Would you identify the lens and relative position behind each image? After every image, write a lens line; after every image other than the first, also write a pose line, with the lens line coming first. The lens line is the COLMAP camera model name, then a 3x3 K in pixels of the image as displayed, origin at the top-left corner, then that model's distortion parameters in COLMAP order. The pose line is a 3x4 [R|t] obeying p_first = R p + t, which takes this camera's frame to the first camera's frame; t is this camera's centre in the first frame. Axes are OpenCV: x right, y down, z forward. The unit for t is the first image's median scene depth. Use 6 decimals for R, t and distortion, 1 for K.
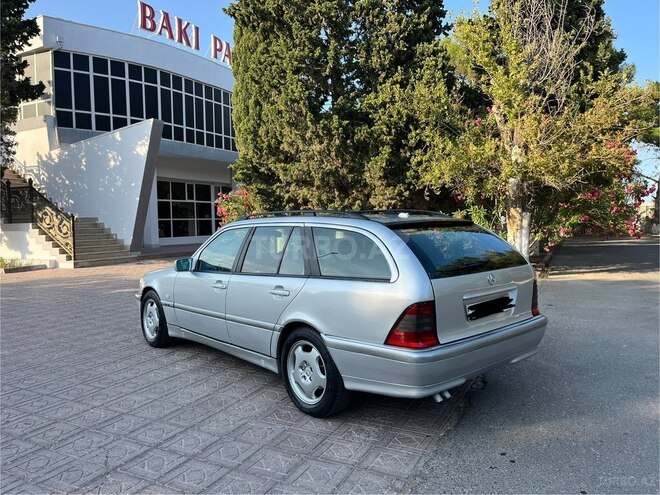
lens RADIAL K [[498.1, 0, 326.8], [0, 498.1, 245.0], [0, 0, 1]] dist [0.078401, -0.109288]
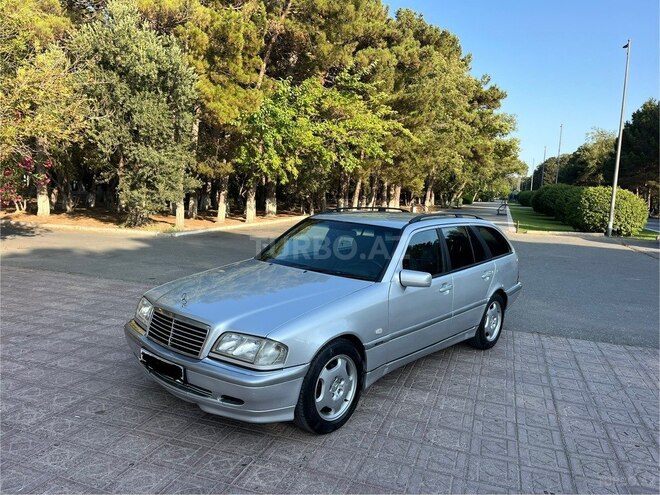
lens RADIAL K [[500.4, 0, 330.8], [0, 500.4, 246.3], [0, 0, 1]] dist [0.073996, -0.108244]
pose [[-0.145987, -0.104893, 0.983710, -0.431867], [0.000688, 0.994352, 0.106130, -0.040492], [-0.989286, 0.016171, -0.145090, 0.506441]]
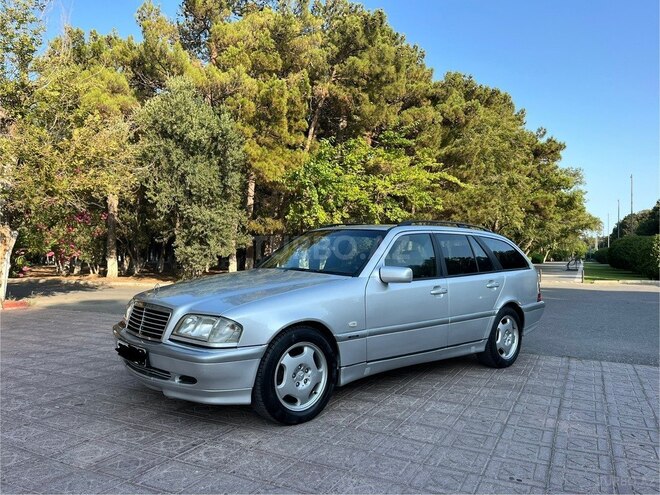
lens RADIAL K [[499.0, 0, 327.3], [0, 499.0, 250.7], [0, 0, 1]] dist [0.076076, -0.109461]
pose [[-0.008249, 0.022758, 0.999707, -0.438015], [0.033733, 0.999178, -0.022467, 0.006498], [-0.999397, 0.033537, -0.009010, 0.449808]]
